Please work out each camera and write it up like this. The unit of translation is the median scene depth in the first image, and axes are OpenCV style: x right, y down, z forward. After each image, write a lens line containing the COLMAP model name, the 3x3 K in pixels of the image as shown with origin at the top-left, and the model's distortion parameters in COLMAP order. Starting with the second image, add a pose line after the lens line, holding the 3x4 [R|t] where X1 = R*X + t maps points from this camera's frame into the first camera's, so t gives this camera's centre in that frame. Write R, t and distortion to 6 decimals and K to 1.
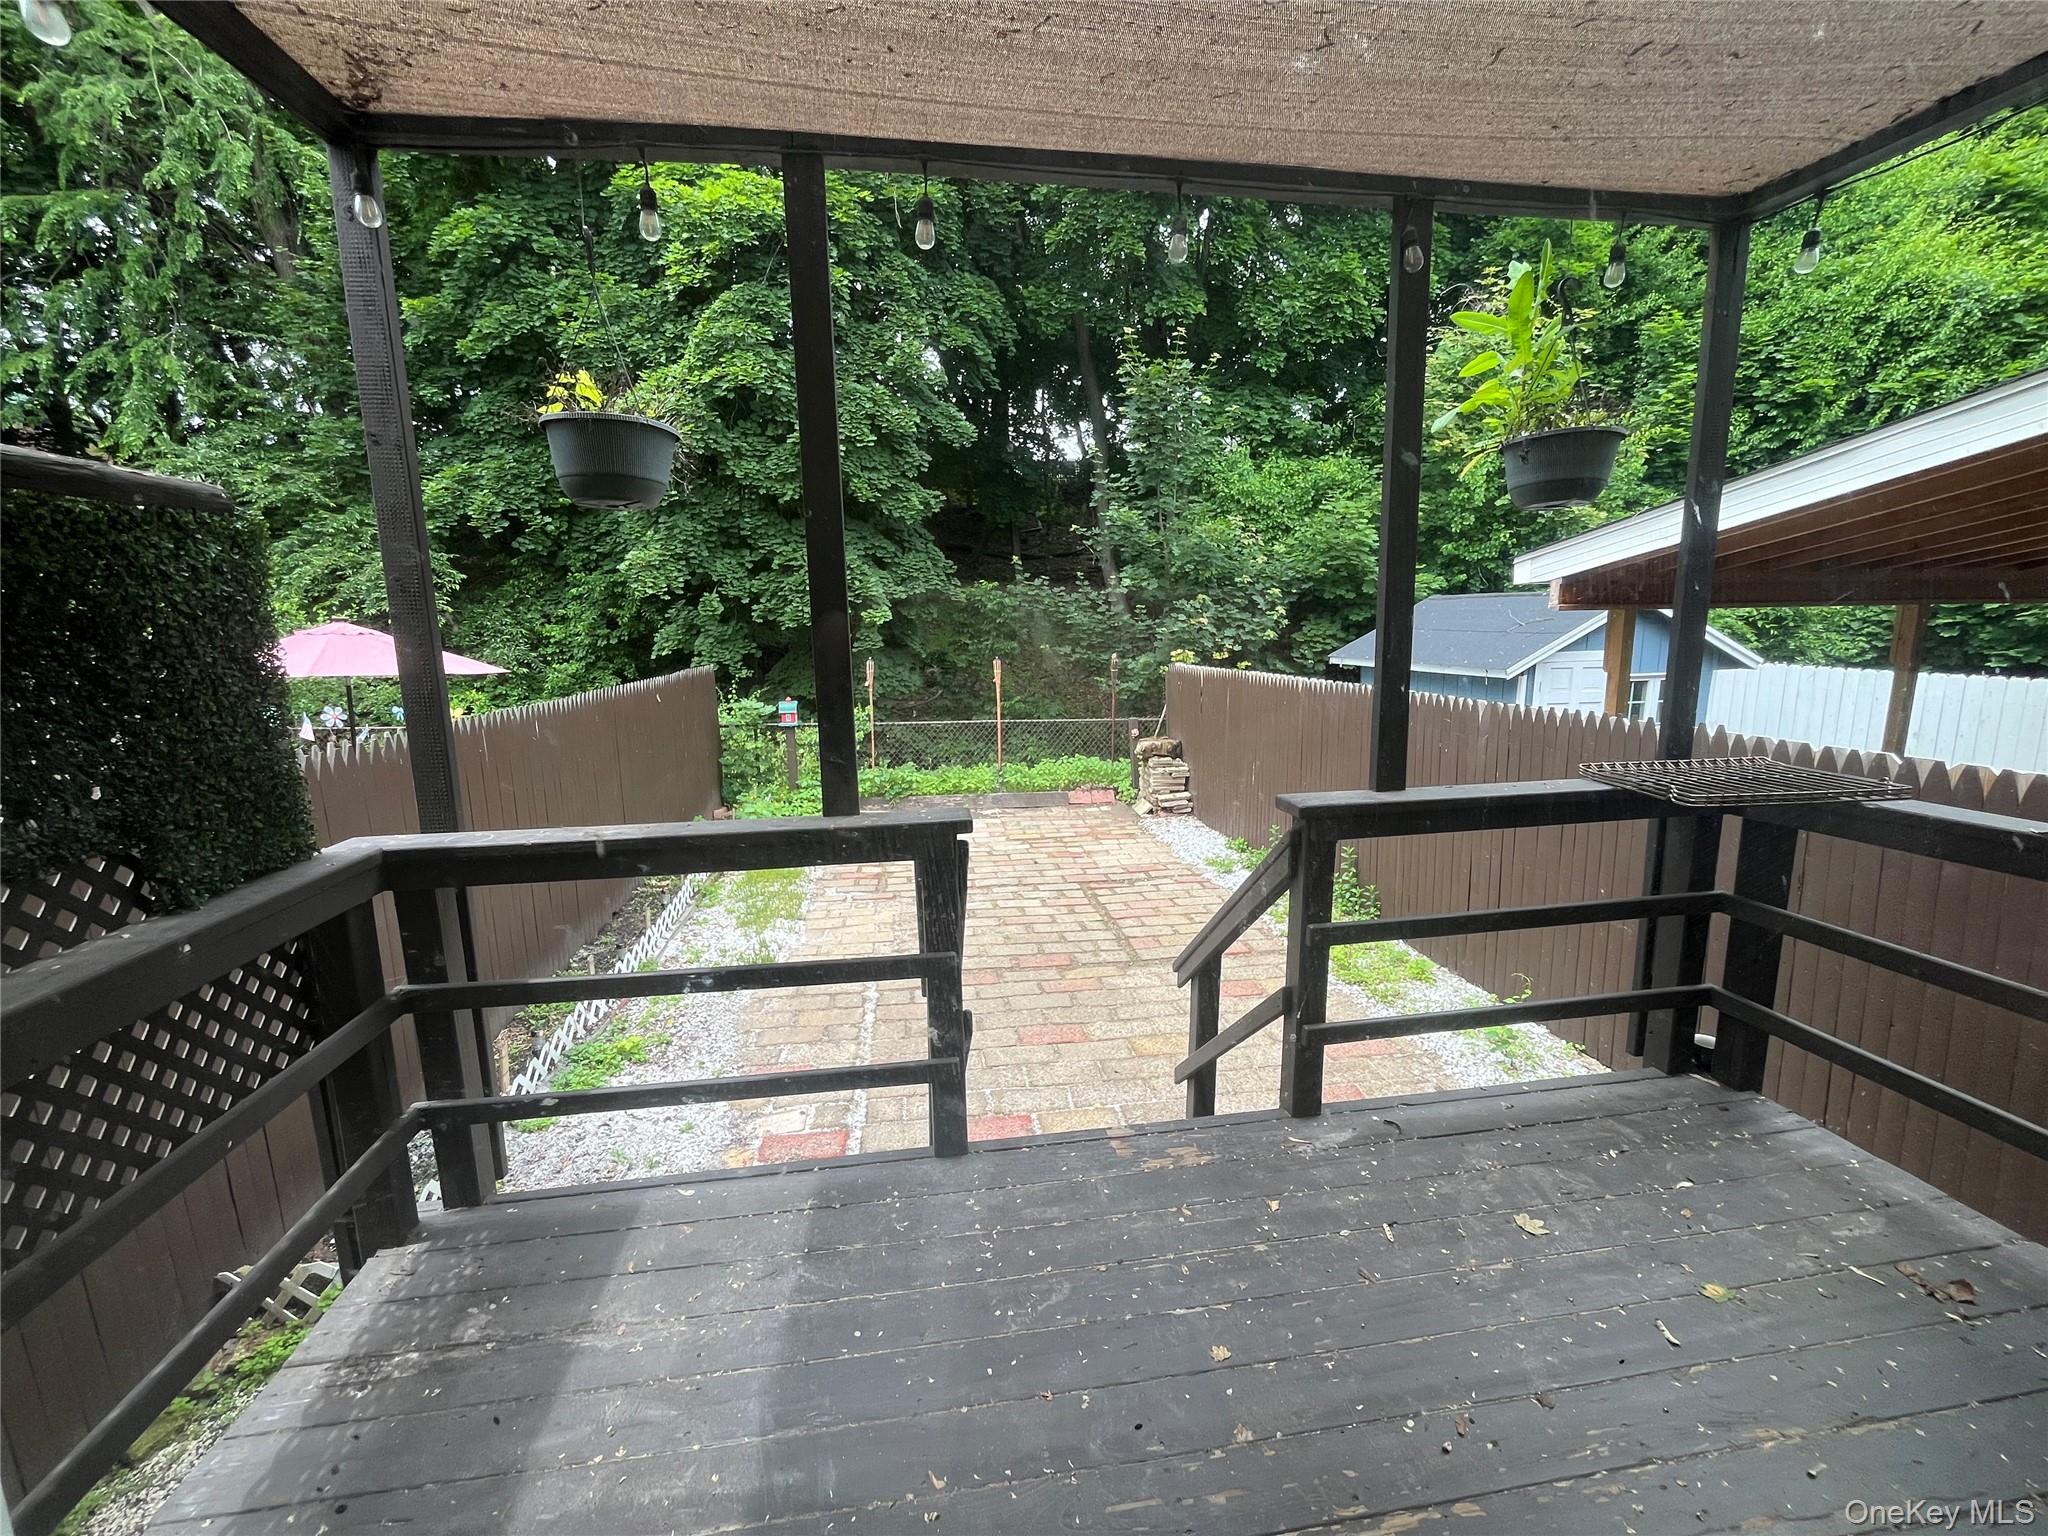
lens RADIAL K [[830.0, 0, 1018.9], [0, 830.0, 766.1], [0, 0, 1]] dist [-0.005754, 0.000075]
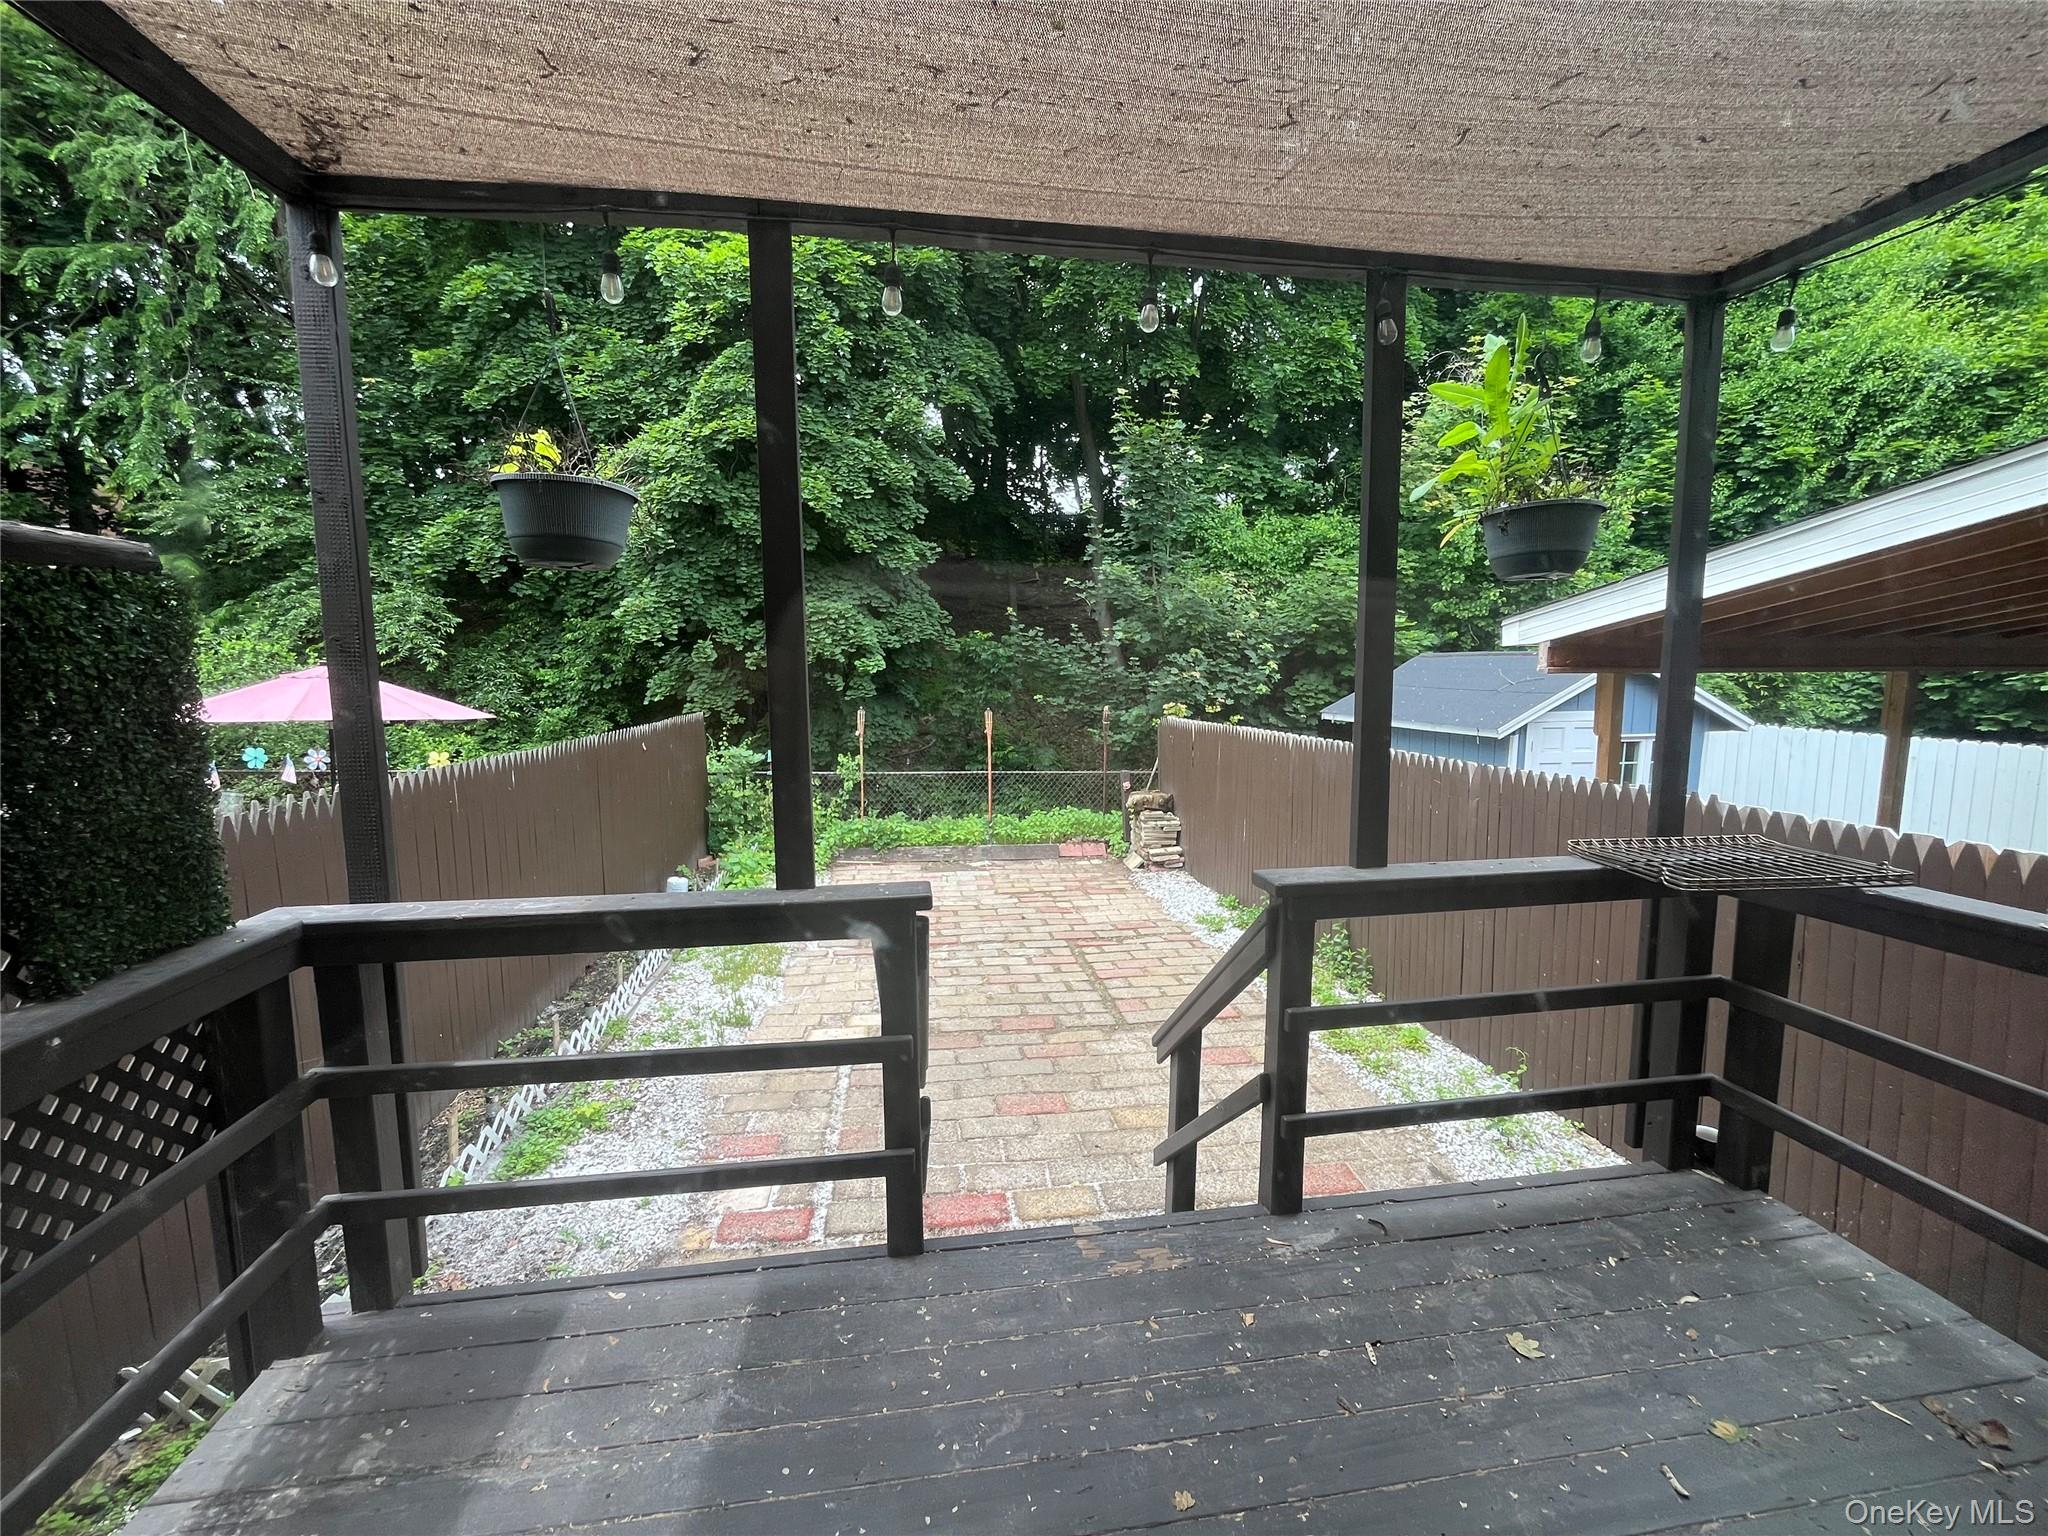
lens RADIAL K [[830.0, 0, 1018.8], [0, 830.0, 765.8], [0, 0, 1]] dist [-0.005754, 0.000075]
pose [[0.999910, 0.012965, 0.003350, 0.016302], [-0.012755, 0.998314, -0.056625, -0.013323], [-0.004078, 0.056577, 0.998390, 0.016905]]
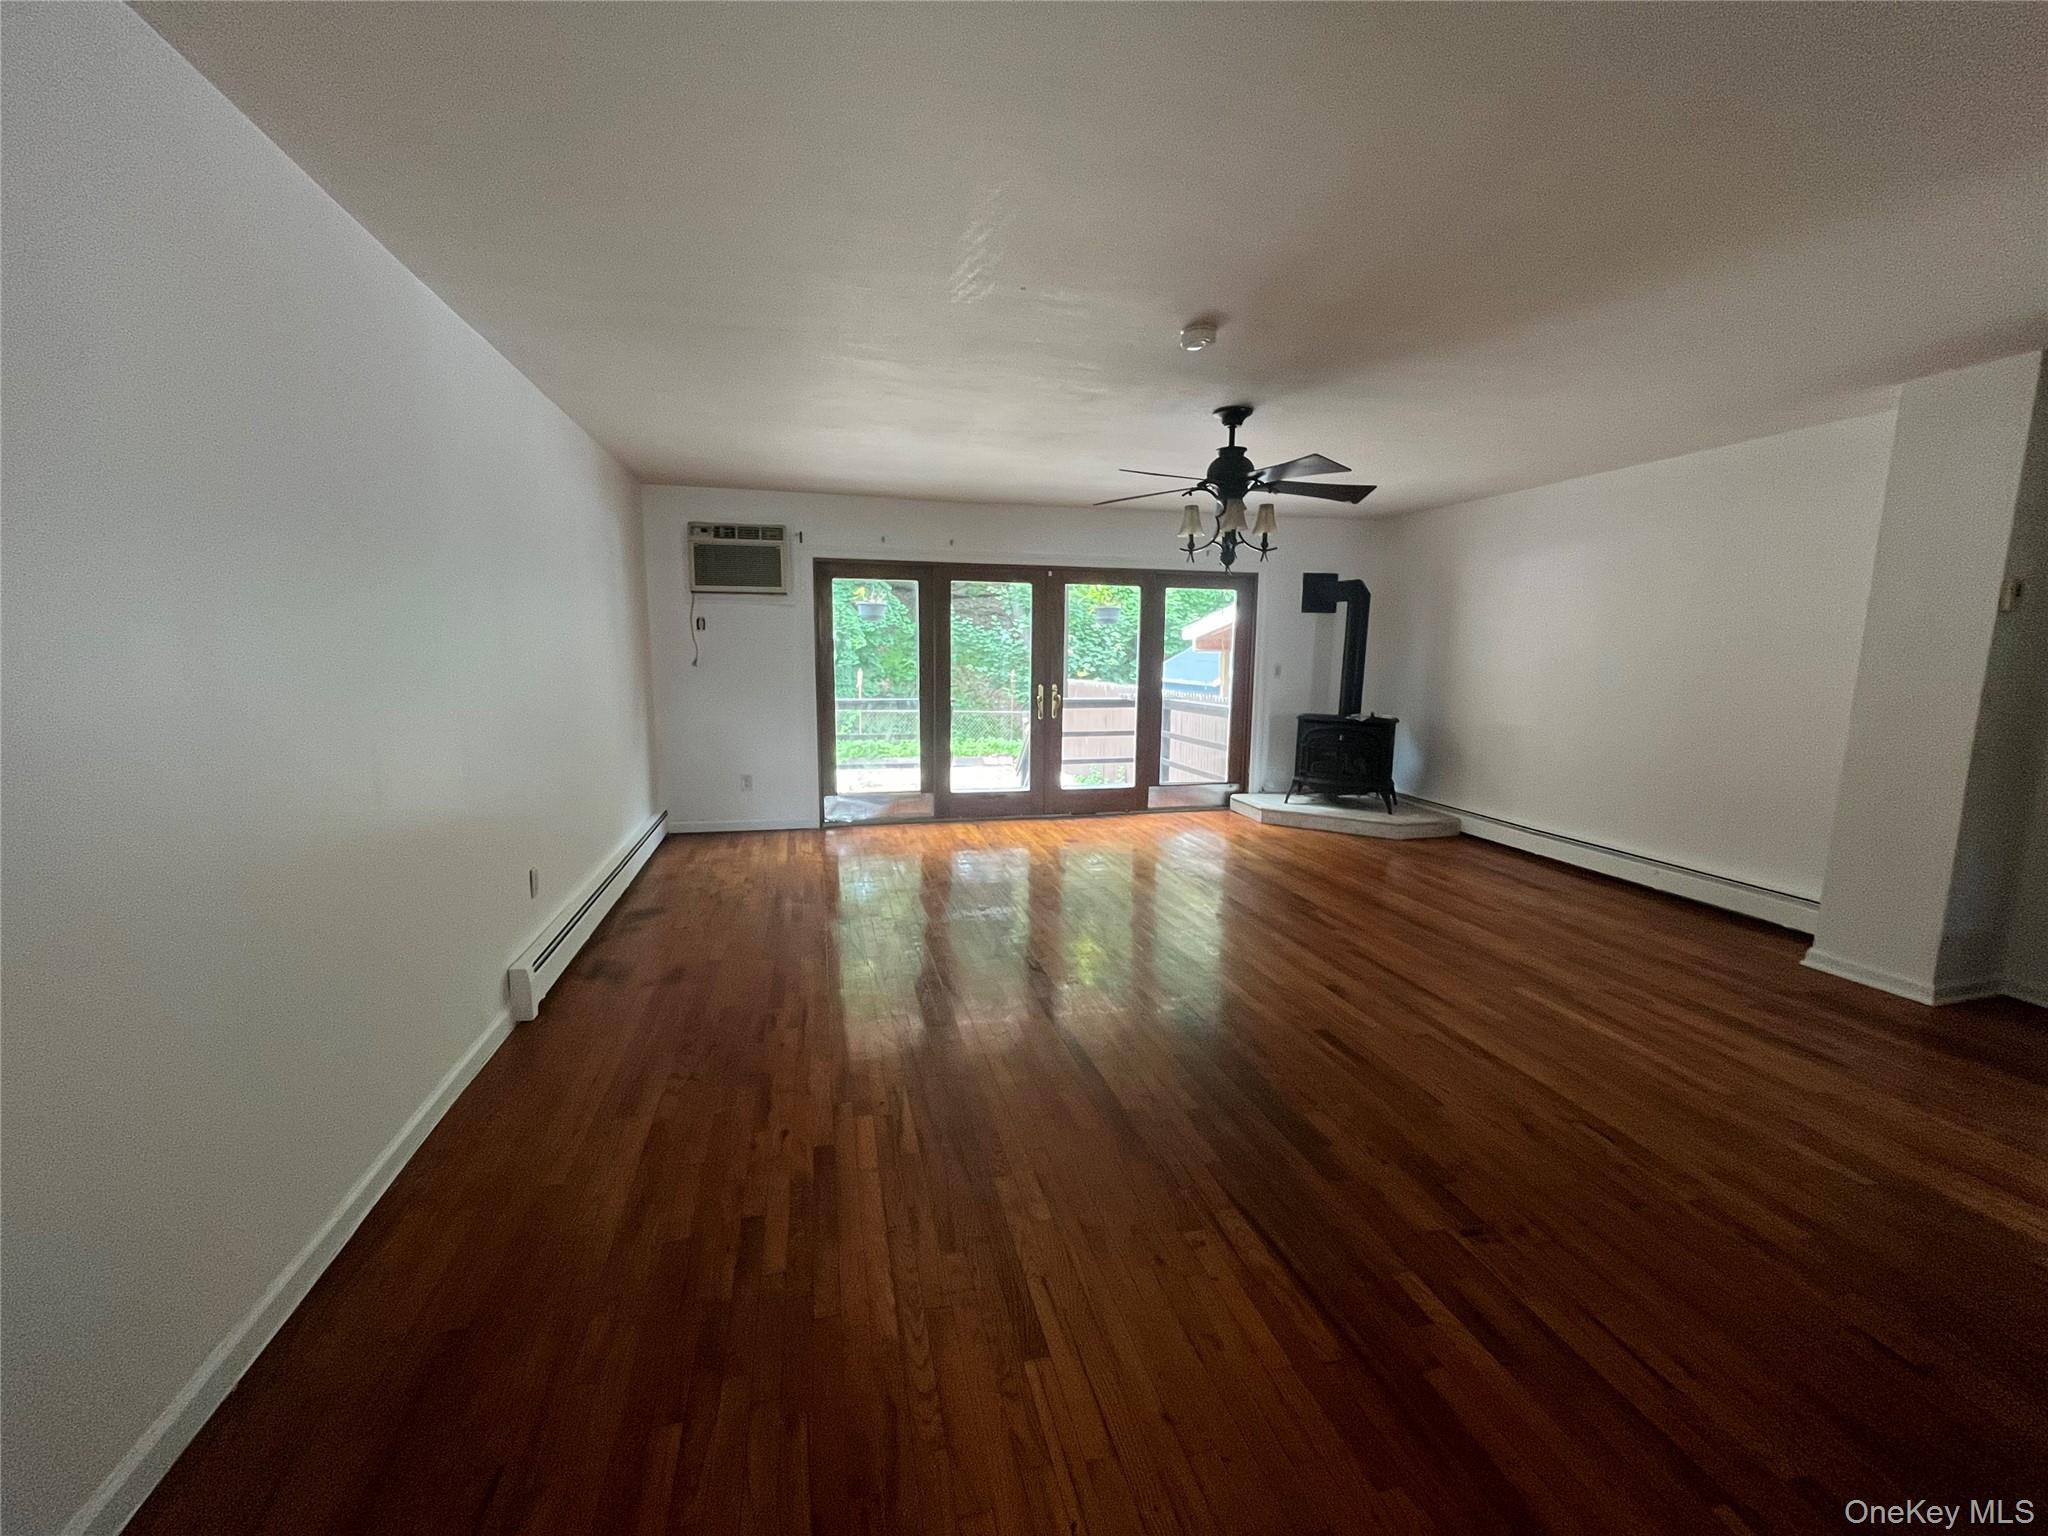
lens RADIAL K [[830.0, 0, 1017.7], [0, 830.0, 768.7], [0, 0, 1]] dist [-0.005754, 0.000075]
pose [[0.995151, 0.011887, 0.097634, -0.069716], [-0.009075, 0.999533, -0.029186, 0.222588], [-0.097935, 0.028159, 0.994794, -1.305967]]
